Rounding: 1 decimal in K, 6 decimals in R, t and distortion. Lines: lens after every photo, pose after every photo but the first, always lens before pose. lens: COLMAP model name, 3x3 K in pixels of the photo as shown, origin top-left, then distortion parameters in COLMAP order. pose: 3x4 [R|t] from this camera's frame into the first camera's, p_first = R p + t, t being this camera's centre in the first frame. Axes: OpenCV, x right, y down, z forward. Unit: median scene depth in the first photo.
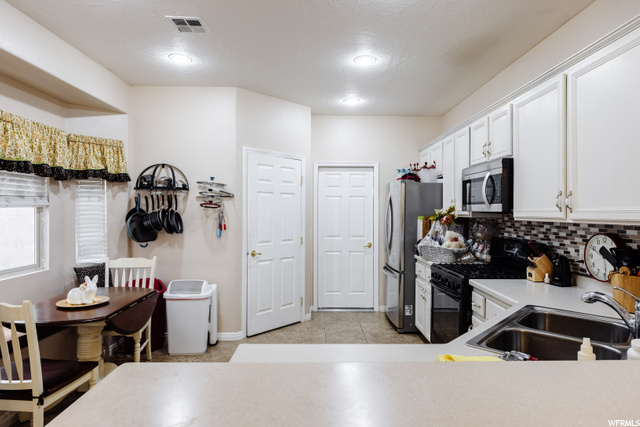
lens RADIAL K [[387.1, 0, 320.2], [0, 387.1, 211.8], [0, 0, 1]] dist [0.001162, 0.000210]
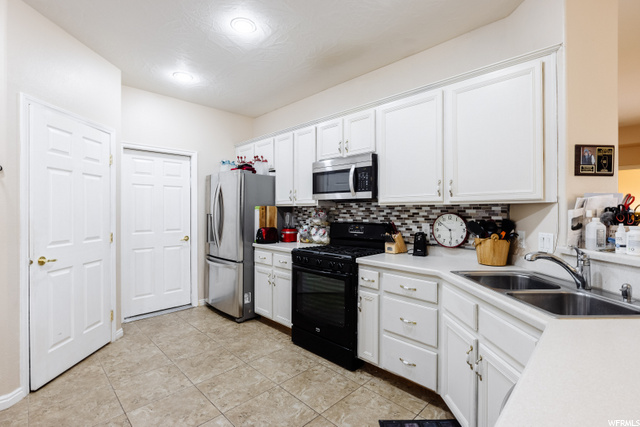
lens RADIAL K [[298.7, 0, 322.8], [0, 298.7, 212.5], [0, 0, 1]] dist [-0.001329, -0.001566]
pose [[0.706191, -0.007452, 0.707982, -0.224014], [0.004795, 0.999972, 0.005743, 0.029246], [-0.708005, -0.000661, 0.706207, 0.357827]]
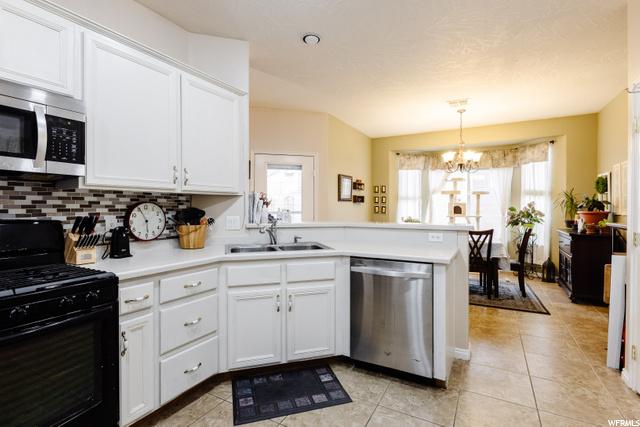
lens RADIAL K [[298.7, 0, 323.7], [0, 298.7, 208.9], [0, 0, 1]] dist [-0.001329, -0.001566]
pose [[-0.871591, -0.009625, 0.490139, -0.148367], [-0.003260, 0.999899, 0.013839, 0.040147], [-0.490222, 0.010464, -0.871535, 0.987637]]
